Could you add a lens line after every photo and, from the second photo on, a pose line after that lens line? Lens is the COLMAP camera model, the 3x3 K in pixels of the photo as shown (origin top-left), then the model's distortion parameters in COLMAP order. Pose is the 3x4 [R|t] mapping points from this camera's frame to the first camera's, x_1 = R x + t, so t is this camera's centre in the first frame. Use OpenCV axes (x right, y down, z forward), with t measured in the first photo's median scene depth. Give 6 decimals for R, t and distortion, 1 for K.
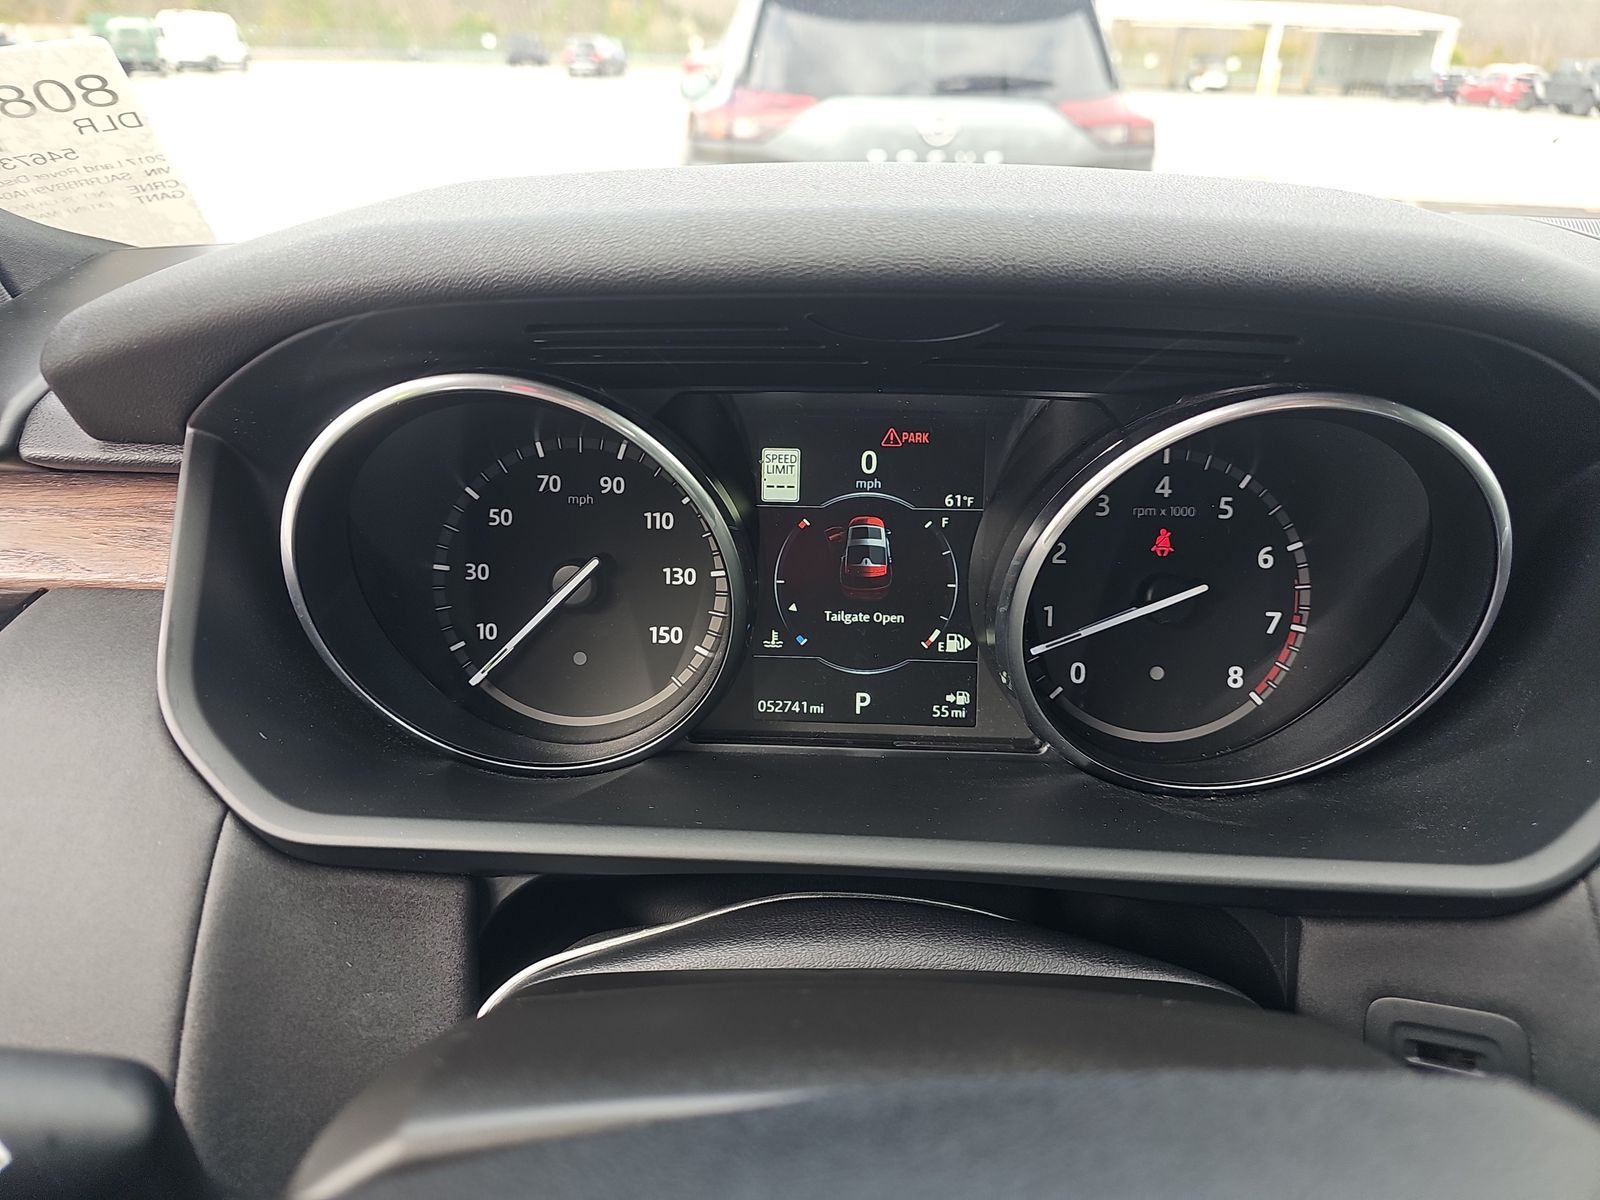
lens RADIAL K [[1084.7, 0, 800.8], [0, 1084.7, 625.1], [0, 0, 1]] dist [0.040079, -0.039542]
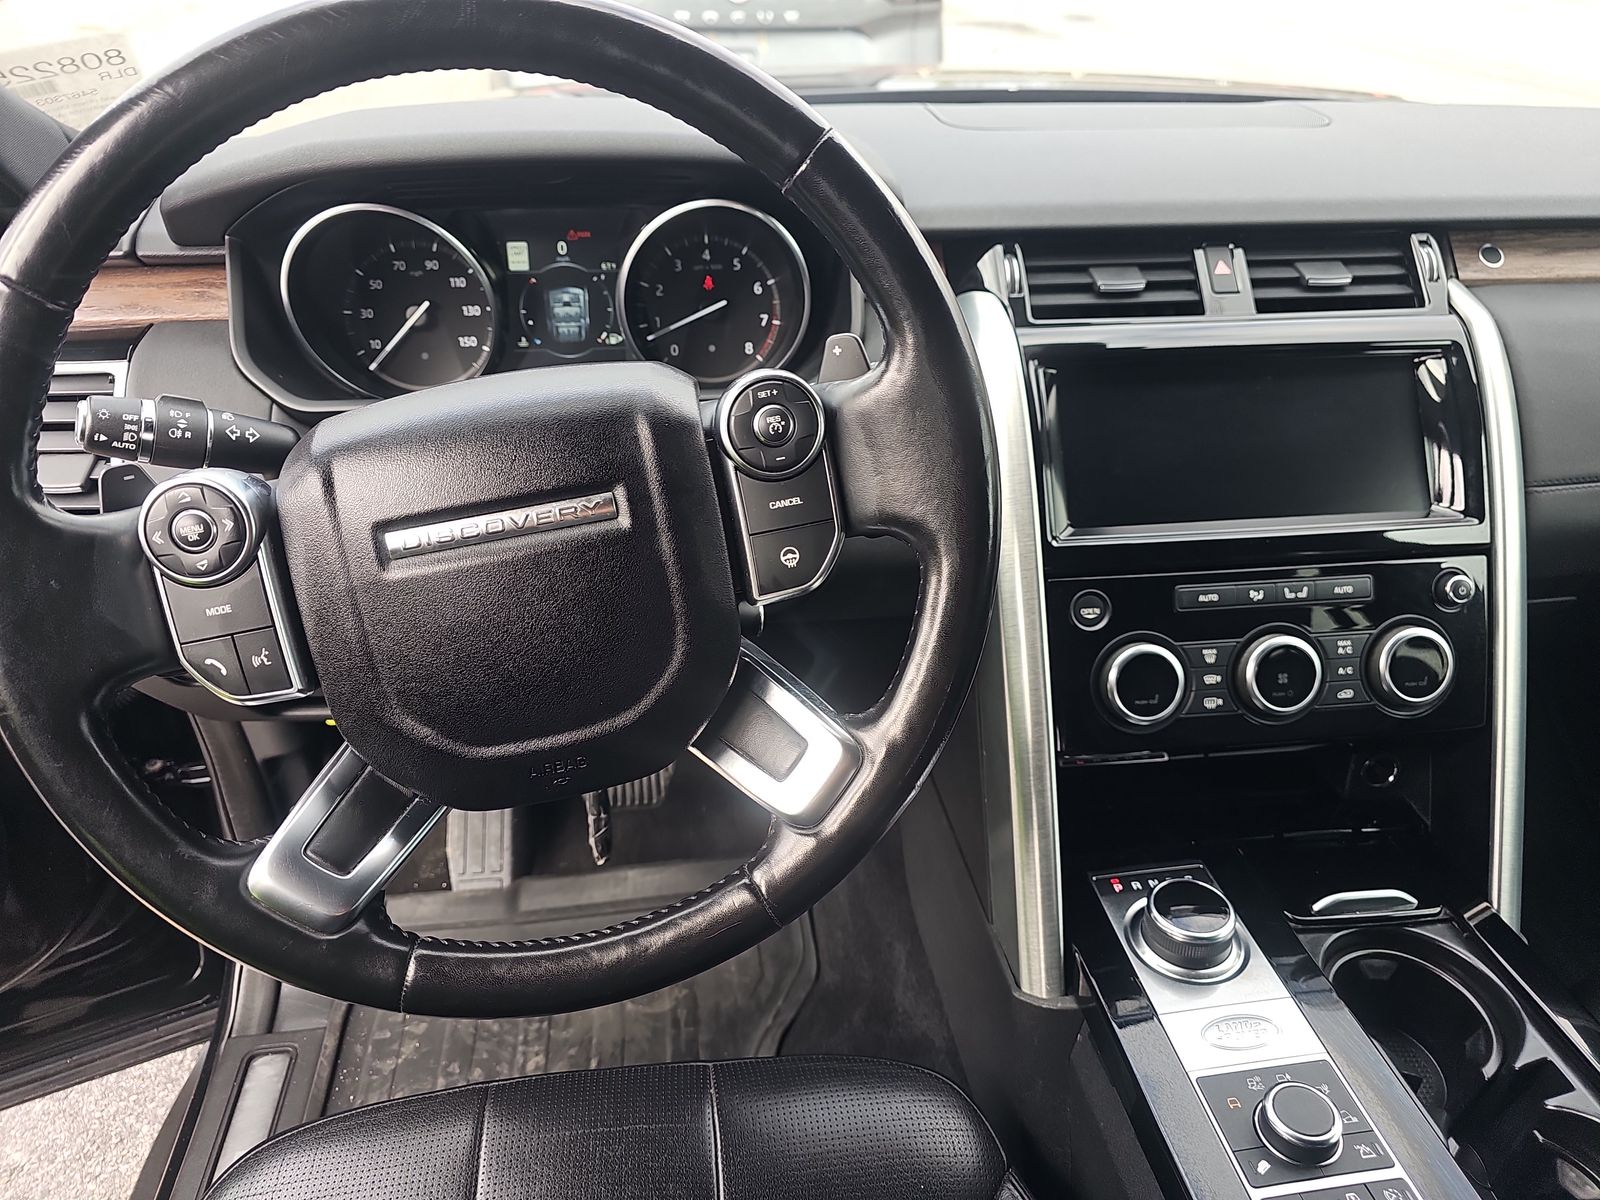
lens RADIAL K [[1084.7, 0, 800.8], [0, 1084.7, 625.1], [0, 0, 1]] dist [0.040079, -0.039542]
pose [[0.990580, -0.080010, 0.111132, 0.220835], [0.066742, 0.990724, 0.118368, 0.332610], [-0.119572, -0.109836, 0.986731, -1.126253]]
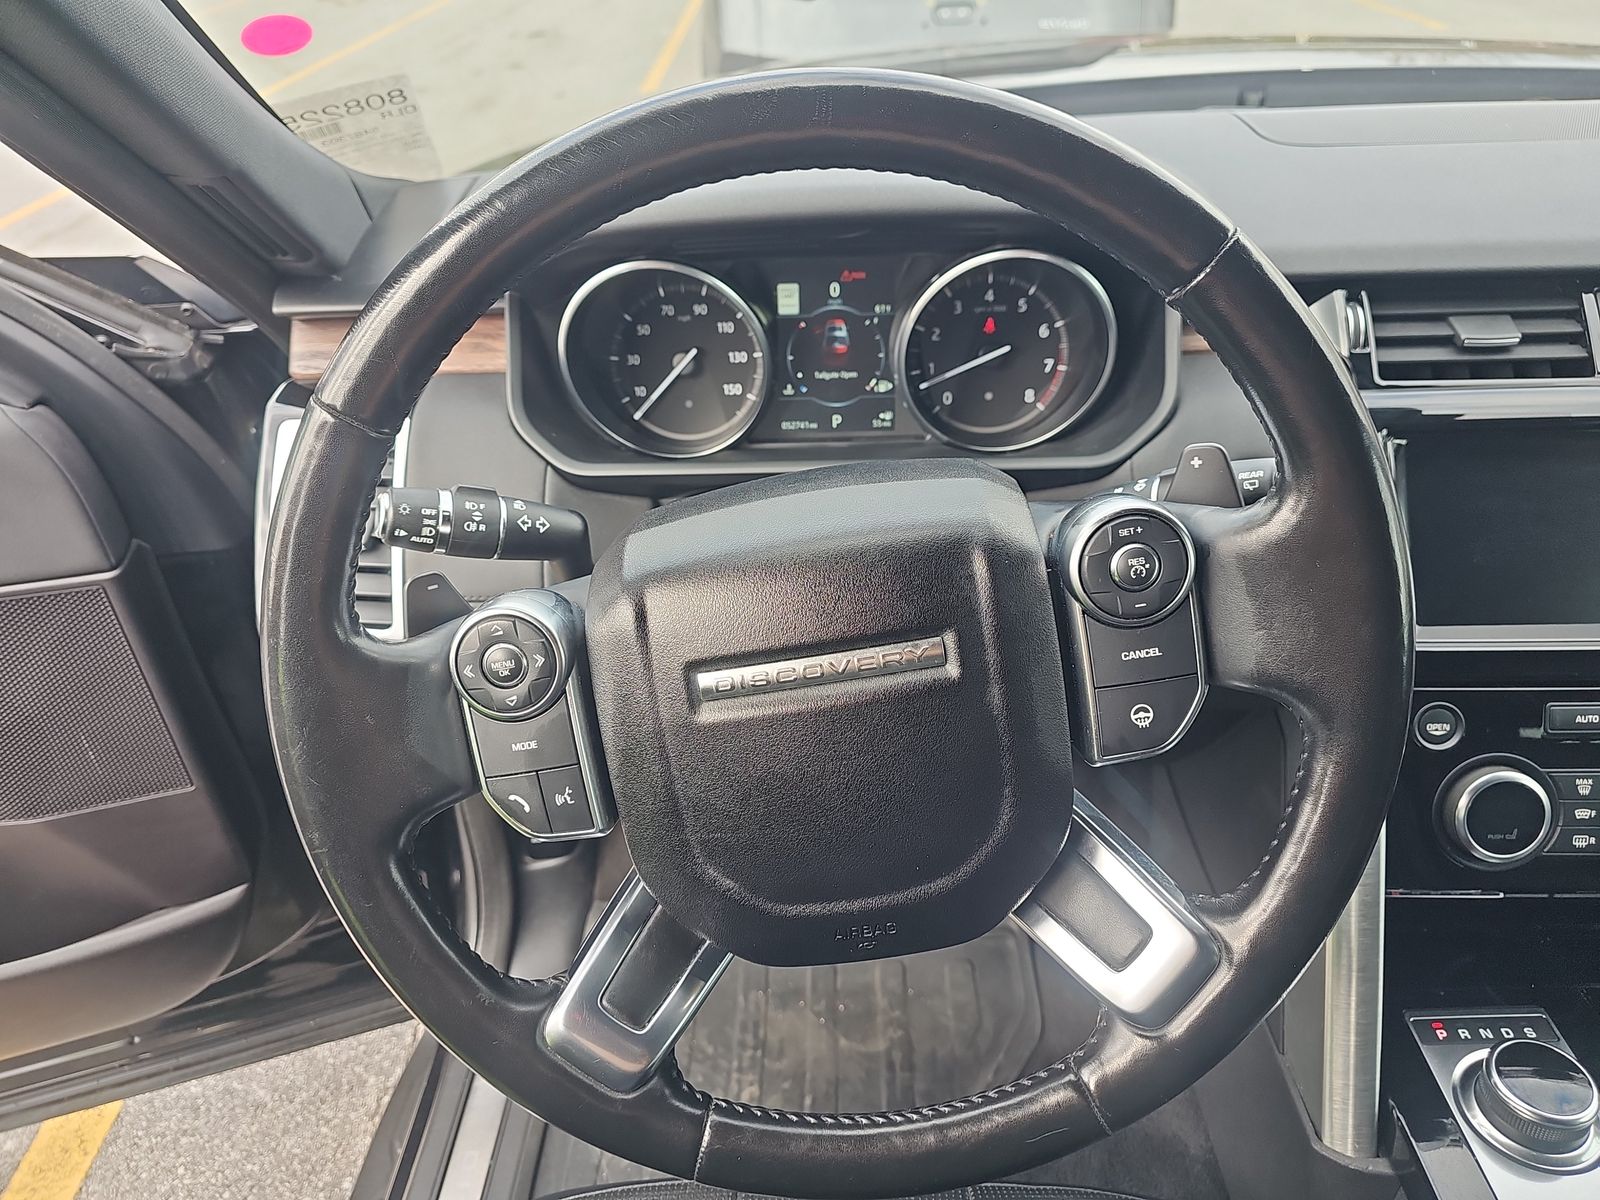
lens RADIAL K [[1088.3, 0, 806.4], [0, 1088.3, 626.6], [0, 0, 1]] dist [0.042510, -0.057837]
pose [[0.998209, -0.038586, -0.045720, 0.078216], [0.044949, 0.988041, 0.147497, 0.145890], [0.039482, -0.149287, 0.988005, -0.964670]]
